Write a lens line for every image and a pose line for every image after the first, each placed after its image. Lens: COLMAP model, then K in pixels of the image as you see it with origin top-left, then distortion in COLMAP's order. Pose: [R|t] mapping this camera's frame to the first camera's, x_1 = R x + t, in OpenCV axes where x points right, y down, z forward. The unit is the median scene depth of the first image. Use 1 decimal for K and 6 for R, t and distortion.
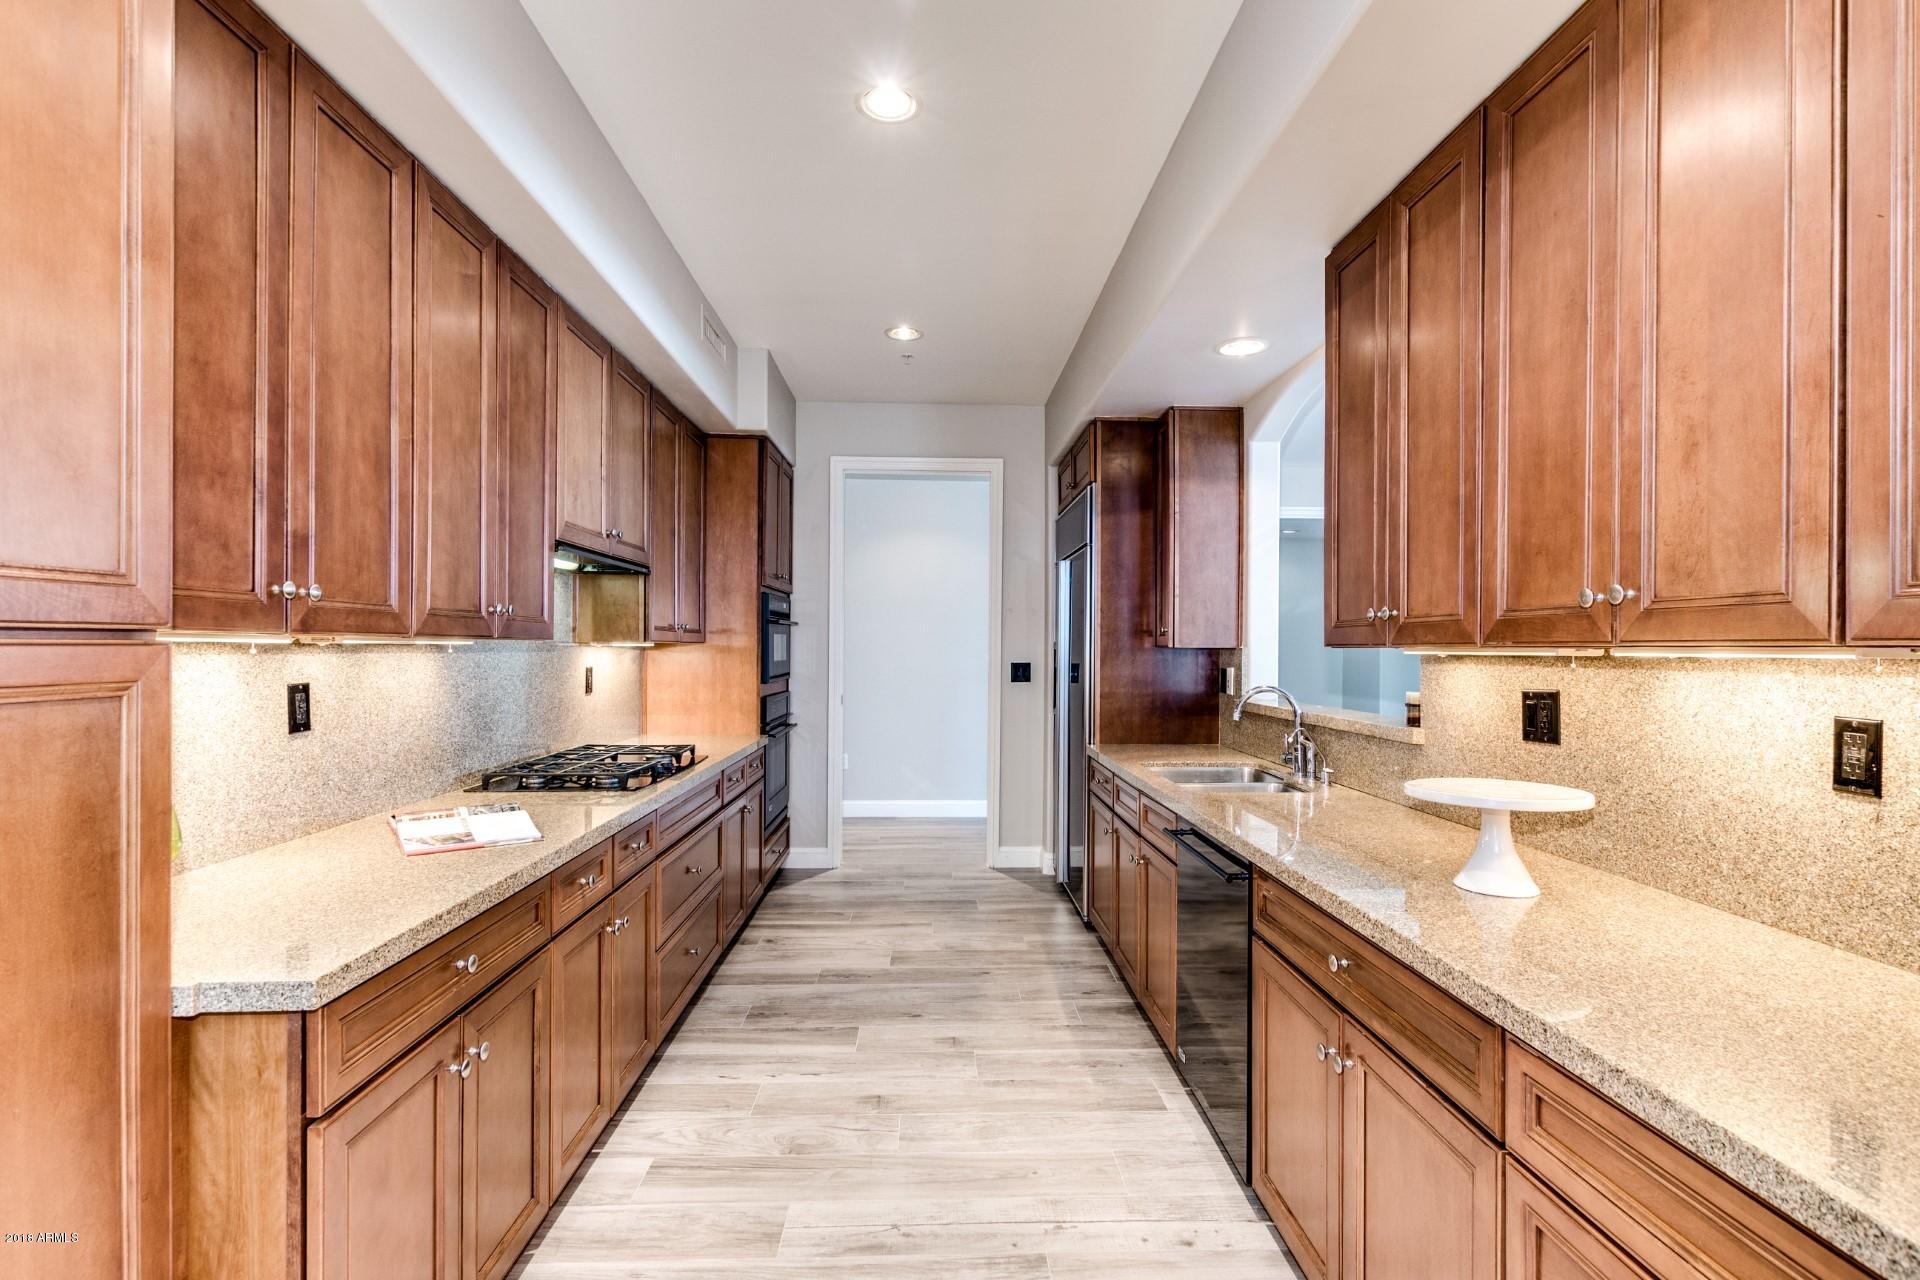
lens RADIAL K [[888.0, 0, 963.3], [0, 888.0, 647.7], [0, 0, 1]] dist [0.005251, -0.002268]
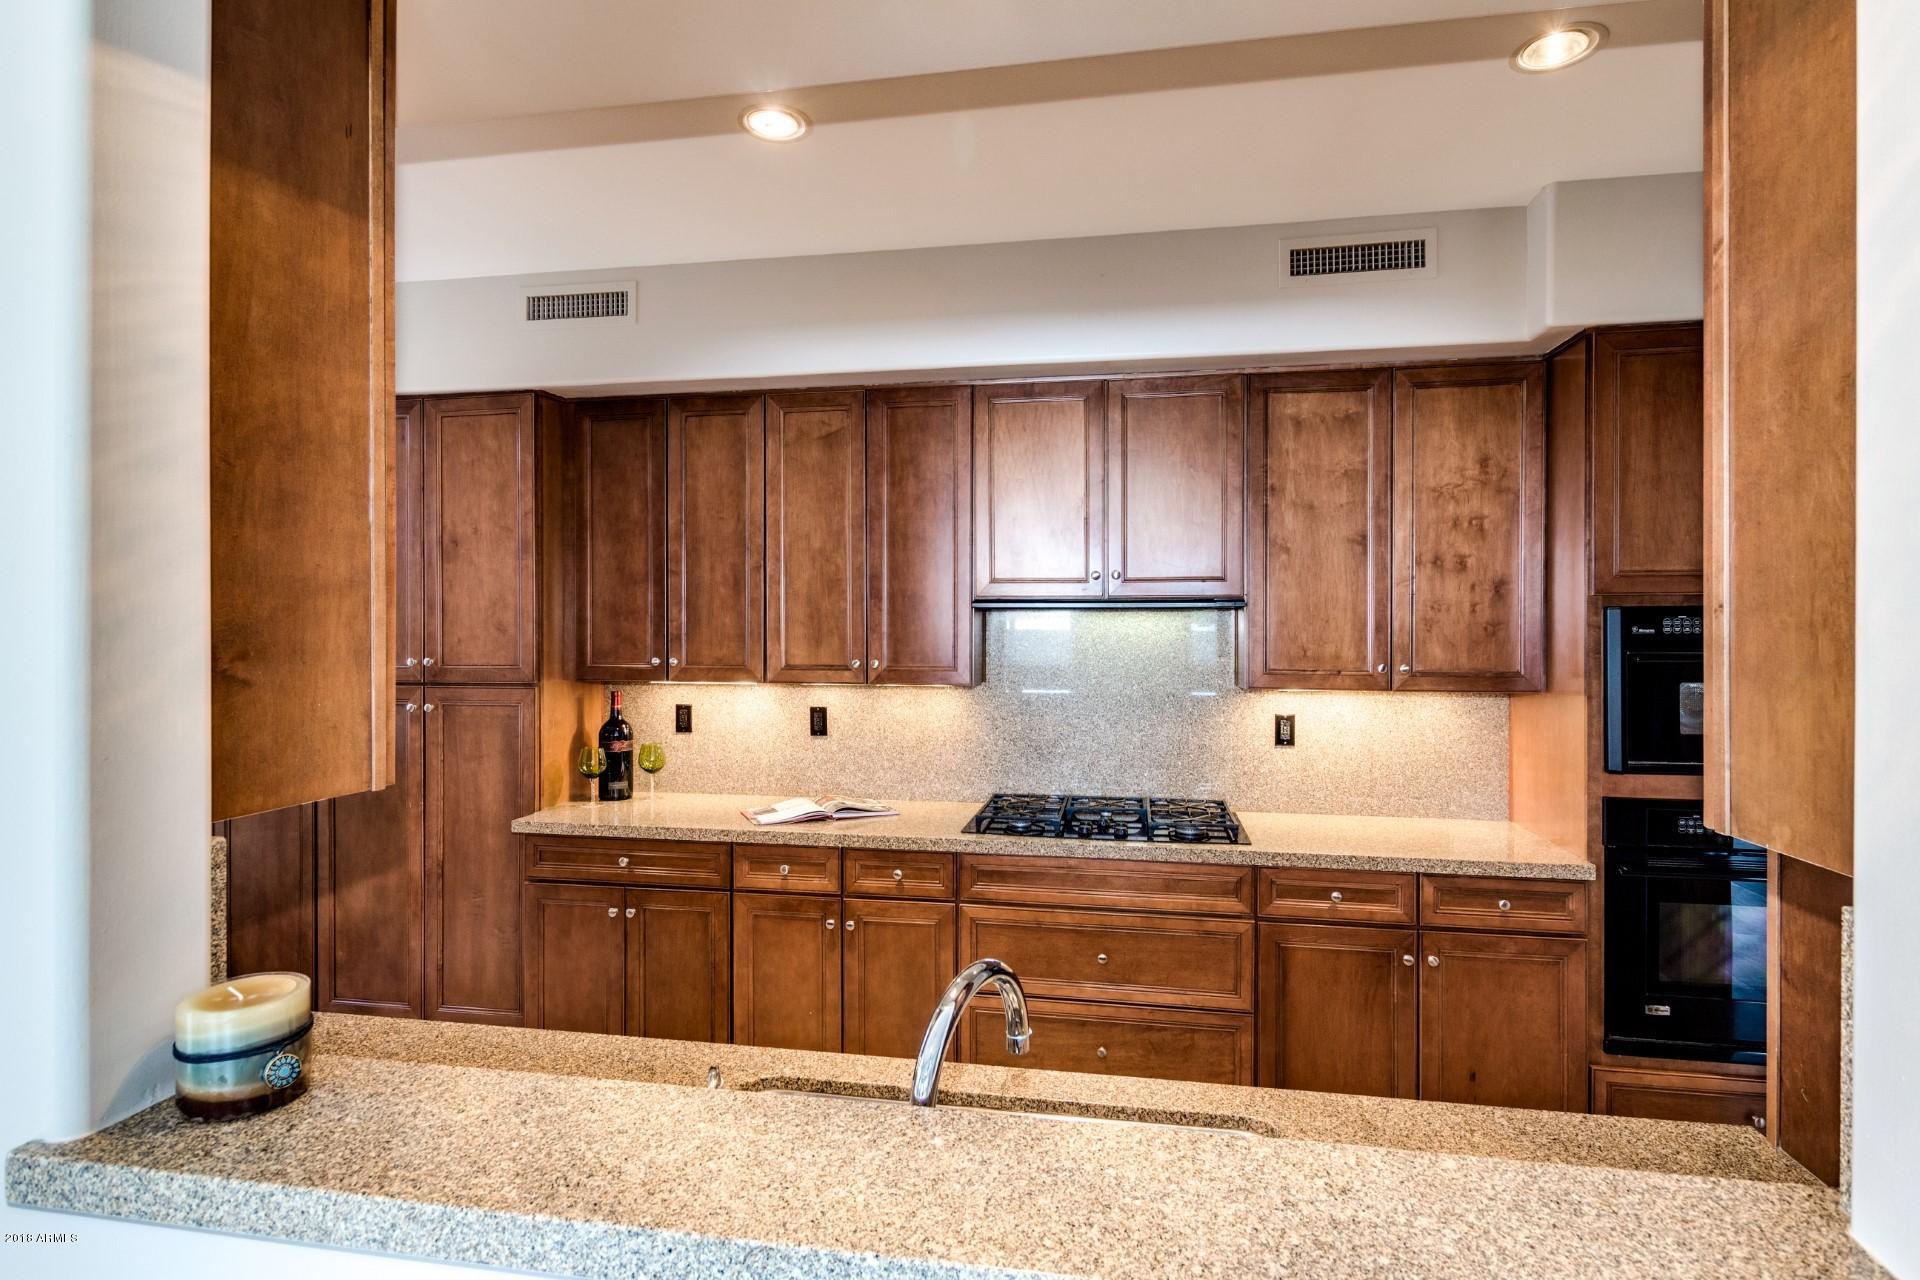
lens RADIAL K [[967.8, 0, 964.9], [0, 967.8, 637.5], [0, 0, 1]] dist [0.017324, -0.000111]
pose [[-0.211405, 0.000914, -0.977398, 0.789294], [-0.002184, 0.999997, 0.001407, -0.075021], [0.977396, 0.002432, -0.211402, 1.299536]]
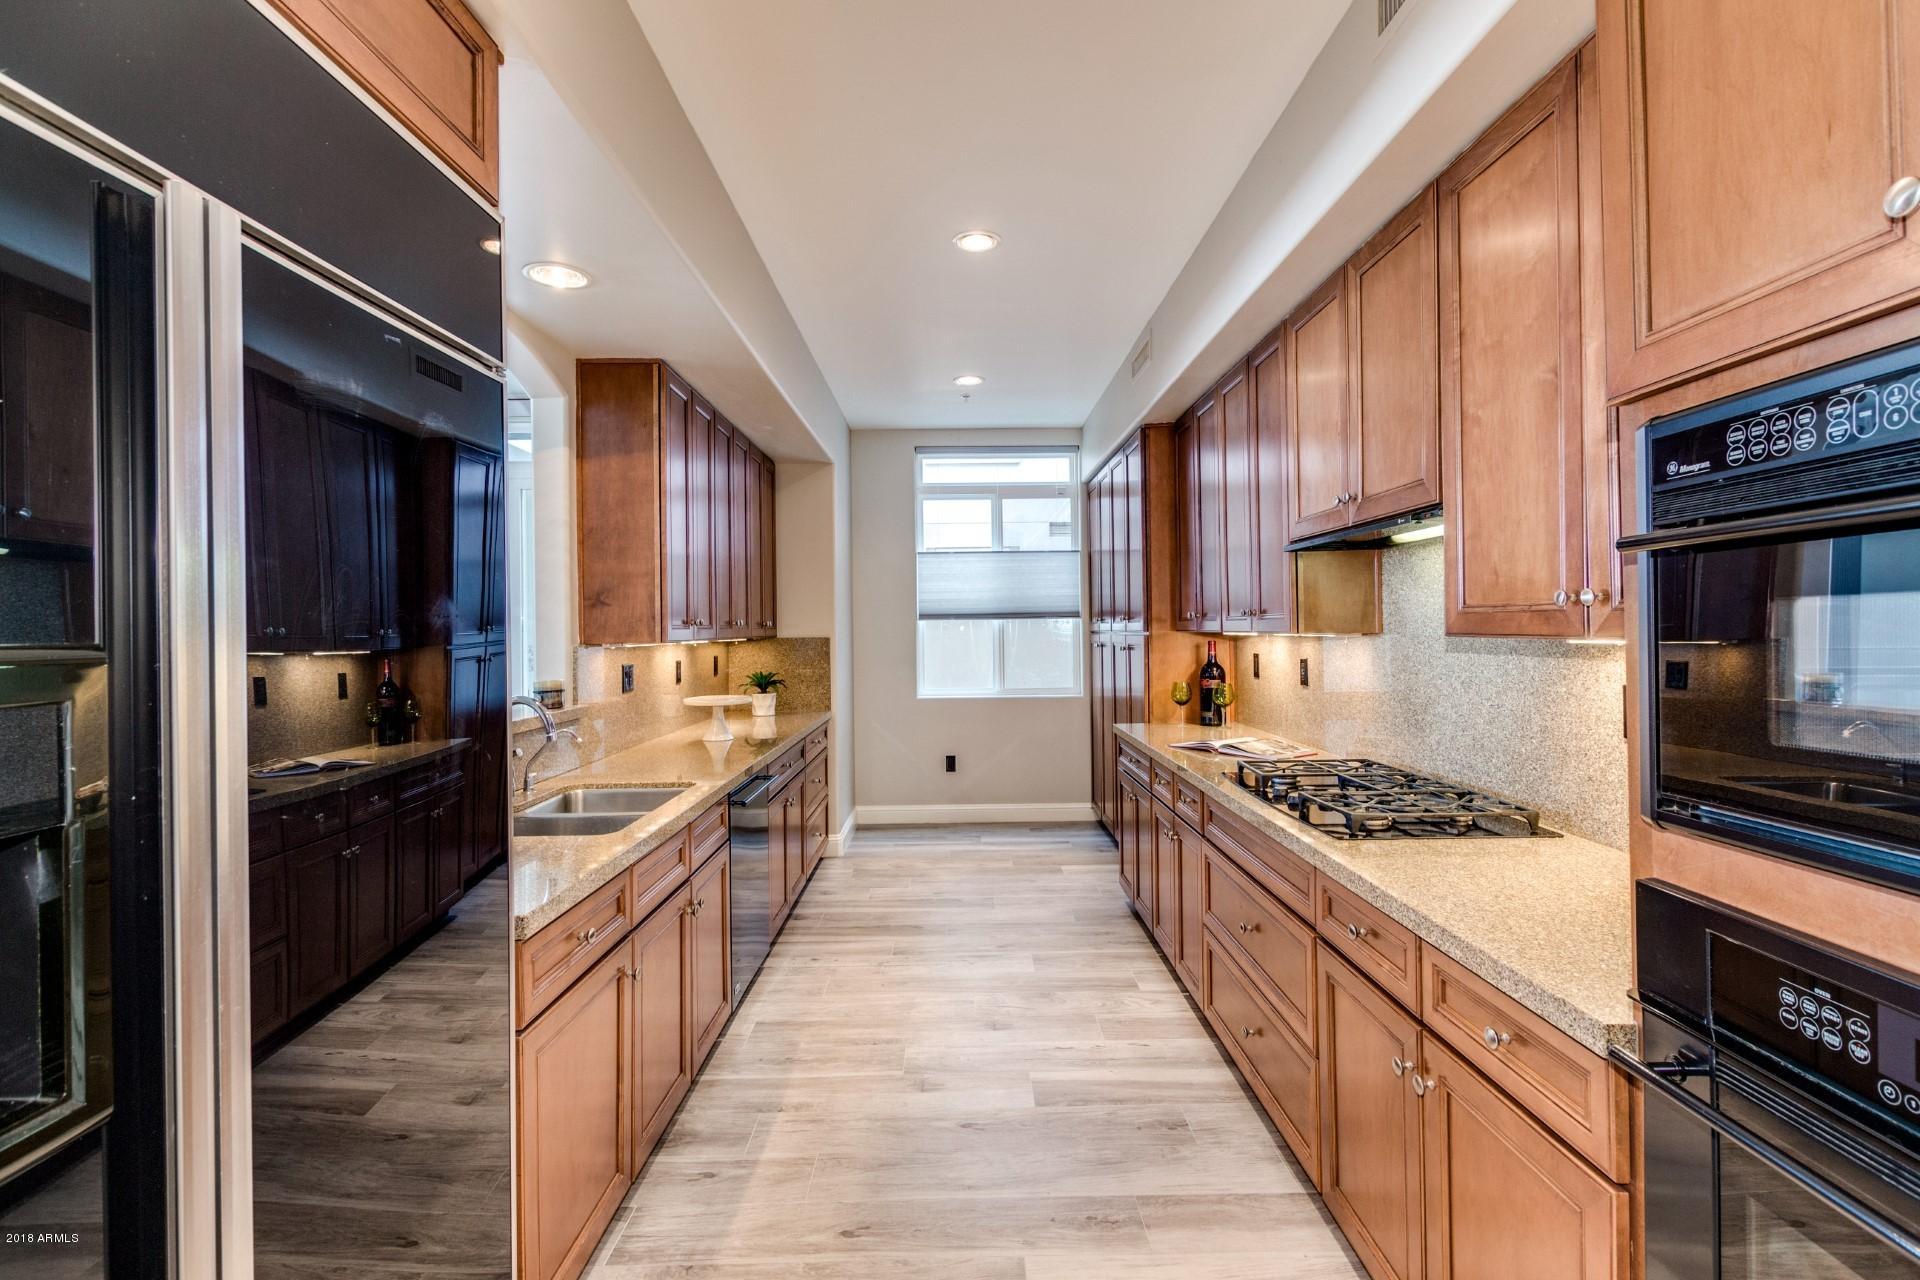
lens RADIAL K [[874.4, 0, 970.8], [0, 874.4, 625.4], [0, 0, 1]] dist [0.007759, -0.001862]
pose [[-0.999718, 0.006815, 0.022739, -0.094381], [0.006730, 0.999970, -0.003809, -0.017580], [-0.022765, -0.003655, -0.999734, 2.164013]]
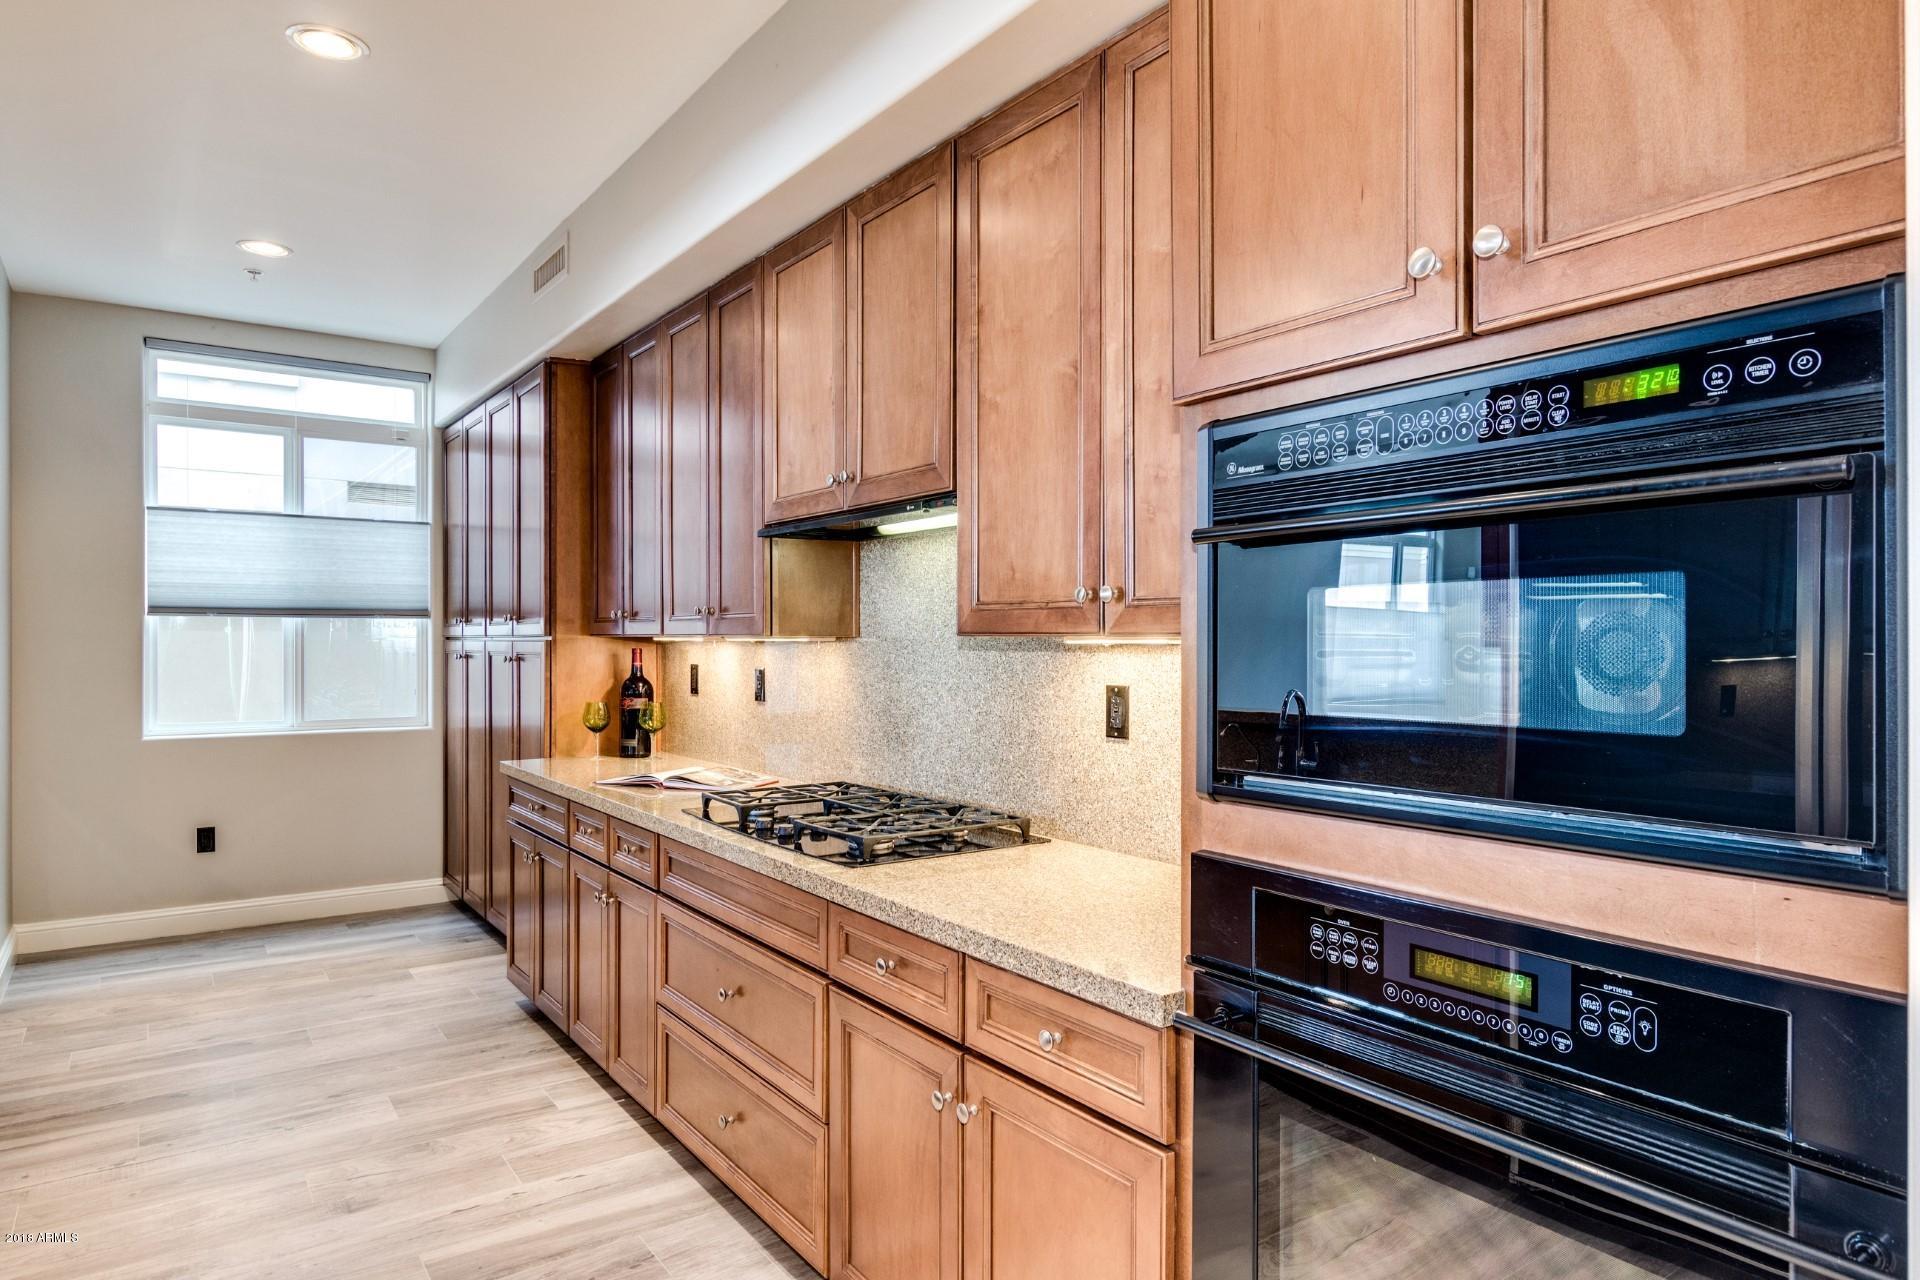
lens RADIAL K [[1125.3, 0, 961.5], [0, 1125.3, 644.8], [0, 0, 1]] dist [0.003192, -0.001426]
pose [[-0.833664, -0.005024, -0.552249, 0.007173], [-0.006680, 0.999977, 0.000986, -0.001841], [0.552232, 0.004511, -0.833679, 2.149141]]
